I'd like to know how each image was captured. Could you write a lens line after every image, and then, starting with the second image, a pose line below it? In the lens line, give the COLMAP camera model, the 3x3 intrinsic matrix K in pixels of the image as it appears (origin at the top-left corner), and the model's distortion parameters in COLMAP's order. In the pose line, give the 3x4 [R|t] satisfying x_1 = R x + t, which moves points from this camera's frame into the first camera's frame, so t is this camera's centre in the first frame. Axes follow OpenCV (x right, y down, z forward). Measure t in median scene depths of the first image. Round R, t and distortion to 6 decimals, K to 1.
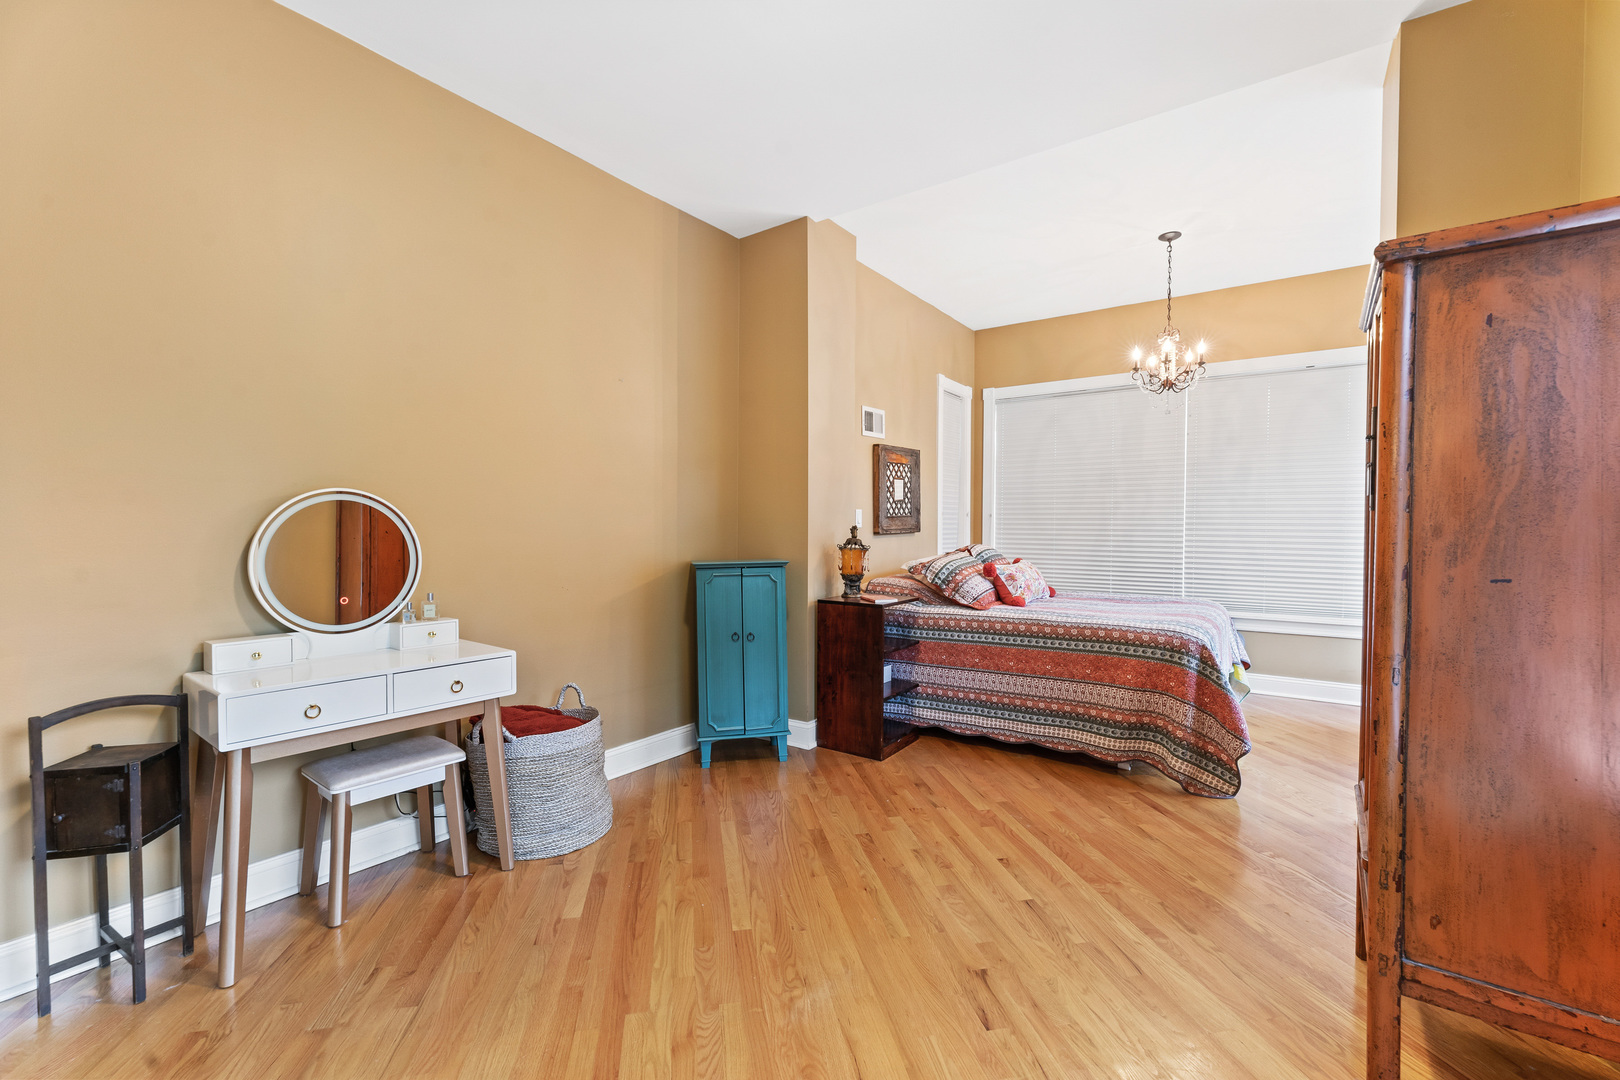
lens RADIAL K [[676.4, 0, 813.9], [0, 676.4, 523.5], [0, 0, 1]] dist [0.001652, 0.000060]
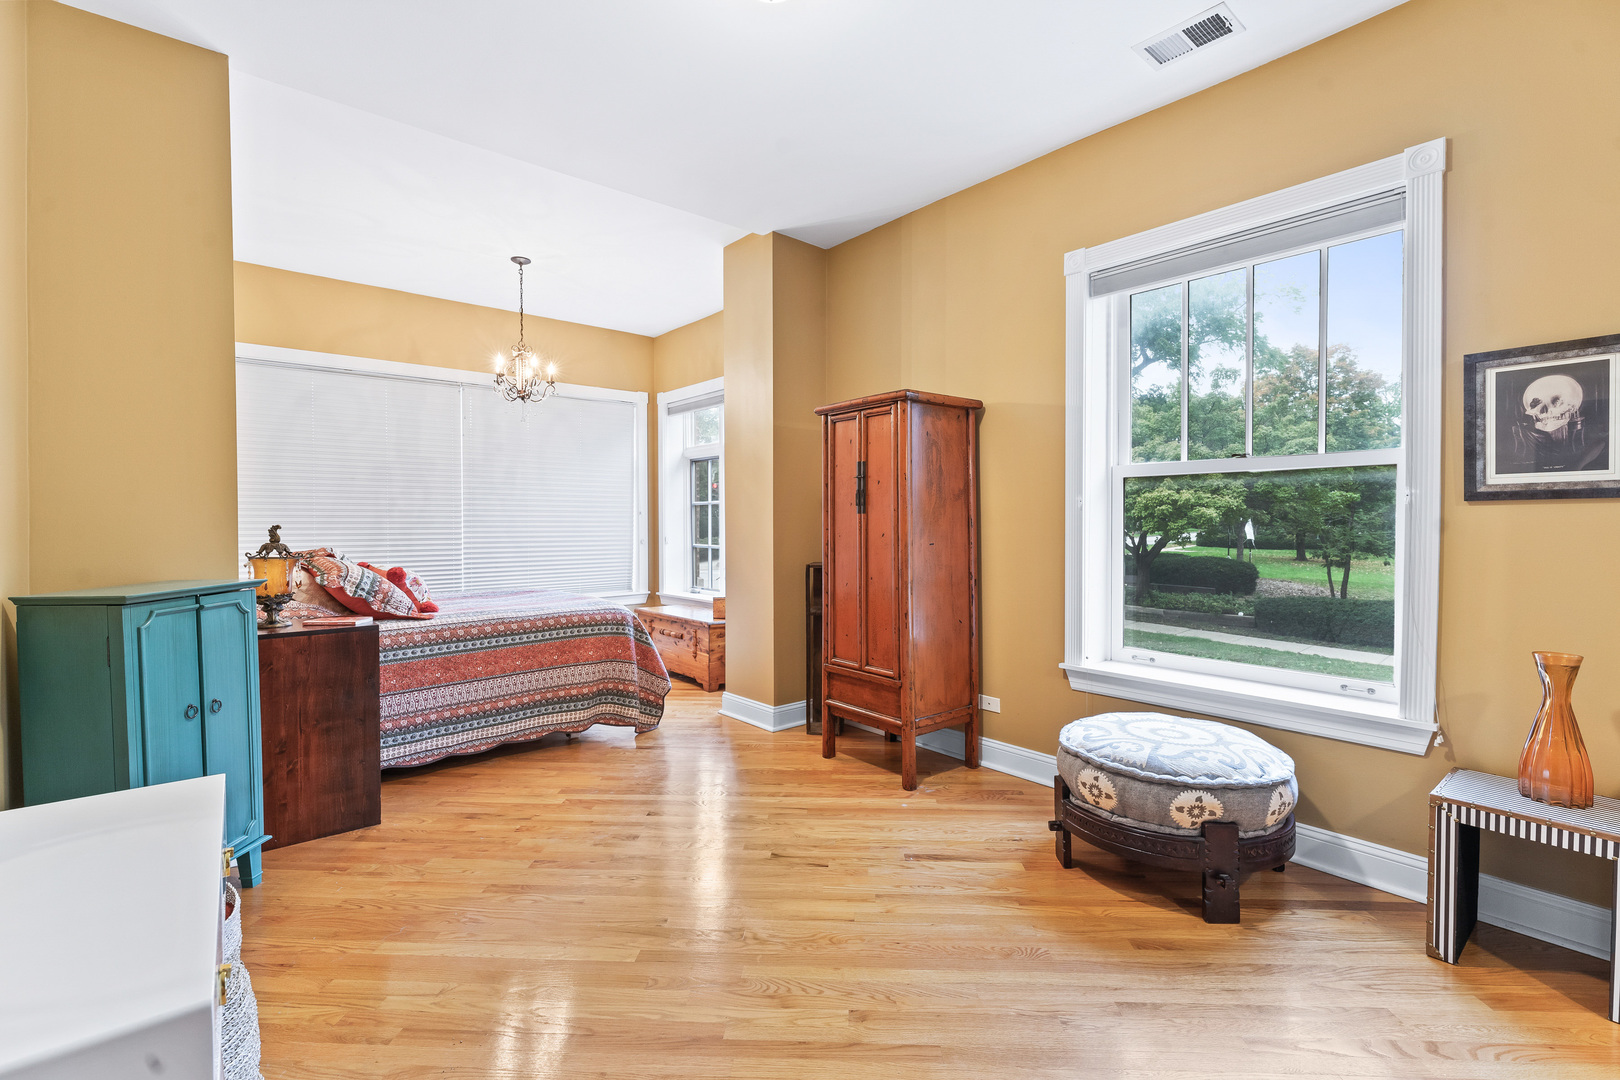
lens RADIAL K [[730.3, 0, 810.7], [0, 730.3, 508.2], [0, 0, 1]] dist [-0.000984, -0.000122]
pose [[0.244254, 0.012860, 0.969626, -0.586558], [0.003952, 0.999891, -0.014256, -0.001782], [-0.969703, 0.007314, 0.244176, 0.293354]]
